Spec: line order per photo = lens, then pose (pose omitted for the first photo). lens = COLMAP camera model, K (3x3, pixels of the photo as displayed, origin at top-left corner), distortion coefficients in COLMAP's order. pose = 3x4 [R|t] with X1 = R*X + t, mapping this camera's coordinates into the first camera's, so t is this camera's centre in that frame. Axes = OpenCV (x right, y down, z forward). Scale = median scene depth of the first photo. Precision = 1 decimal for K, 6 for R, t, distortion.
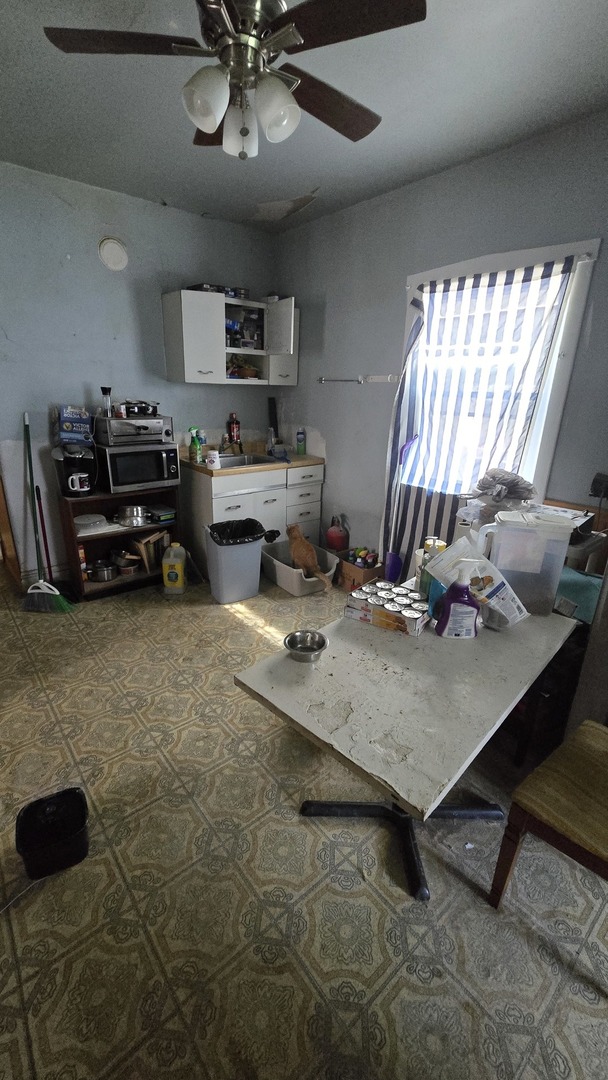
lens RADIAL K [[440.5, 0, 305.7], [0, 440.5, 539.3], [0, 0, 1]] dist [0.002725, 0.000030]
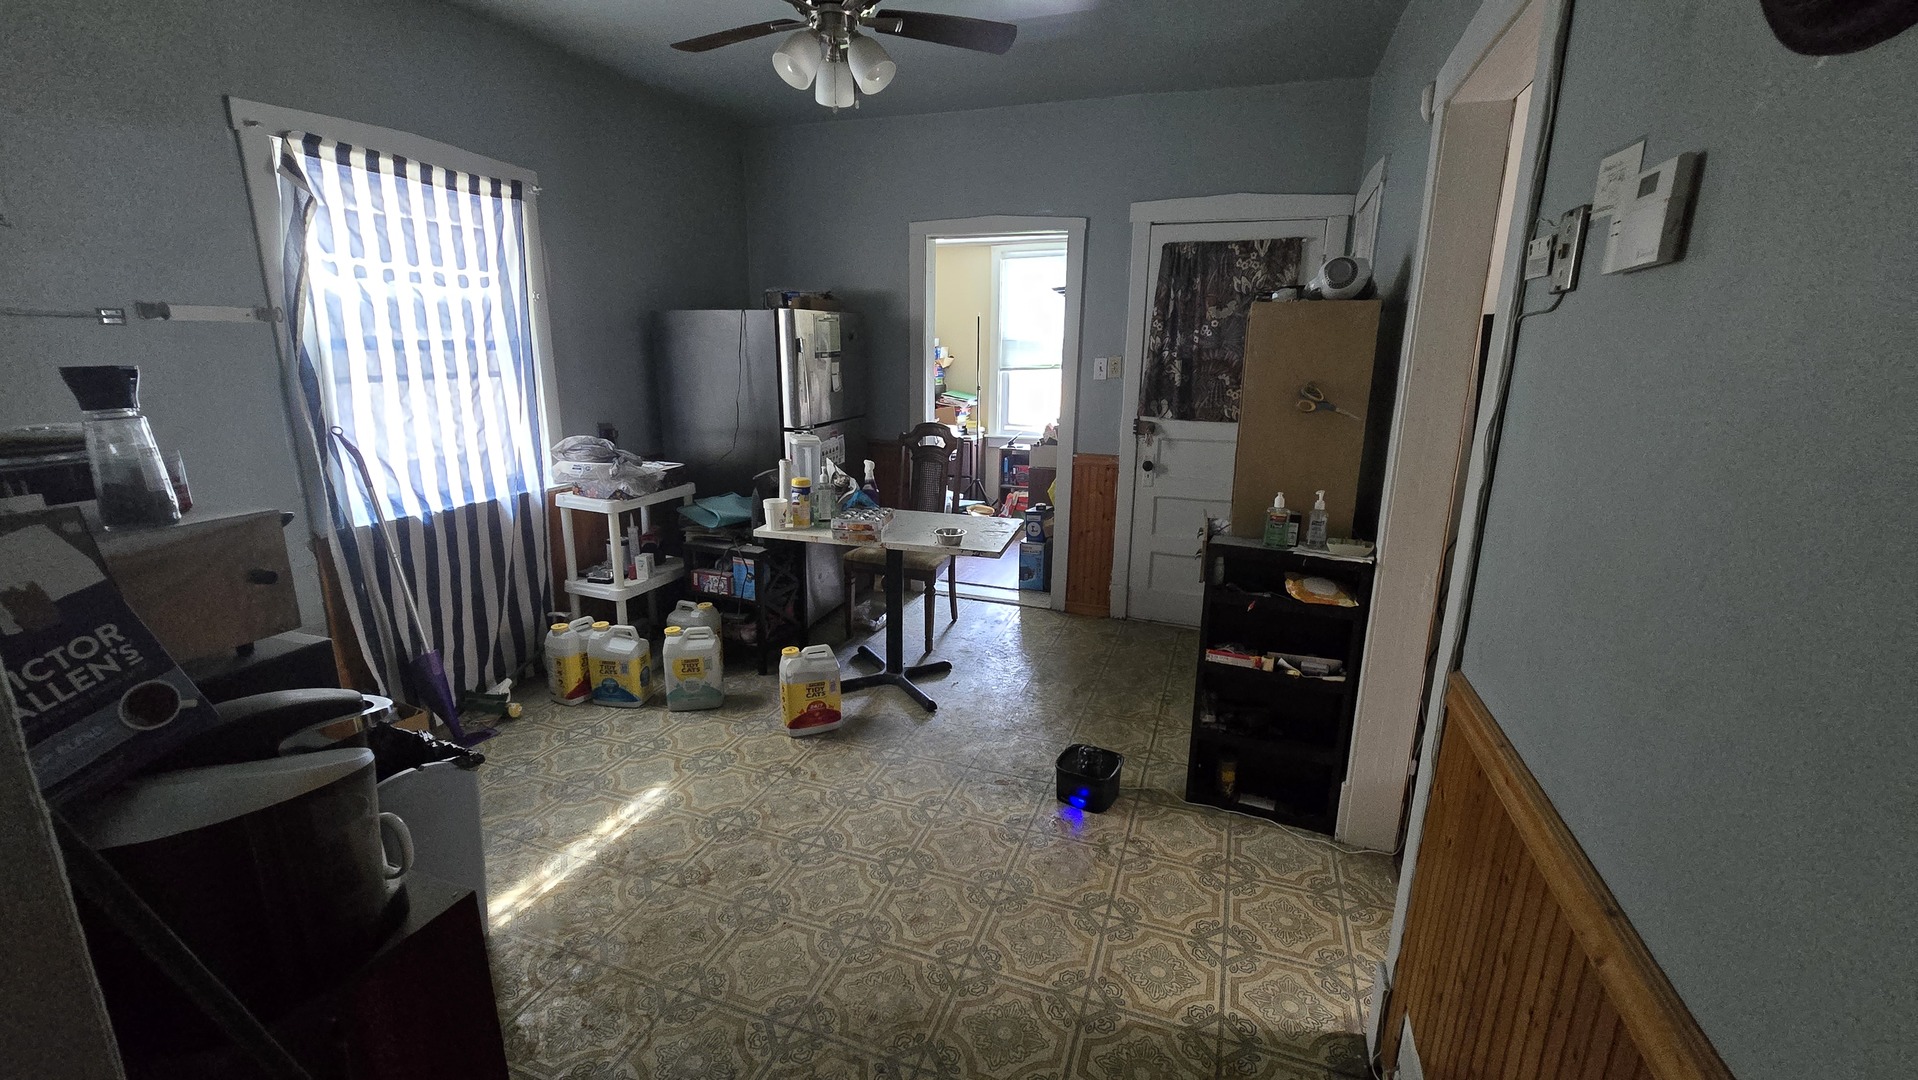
lens RADIAL K [[782.2, 0, 954.3], [0, 782.2, 539.5], [0, 0, 1]] dist [0.002725, 0.000030]
pose [[-0.496536, -0.233521, 0.836014, -1.040074], [0.271039, 0.873264, 0.404905, -0.358766], [-0.824615, 0.427643, -0.370313, 0.982122]]
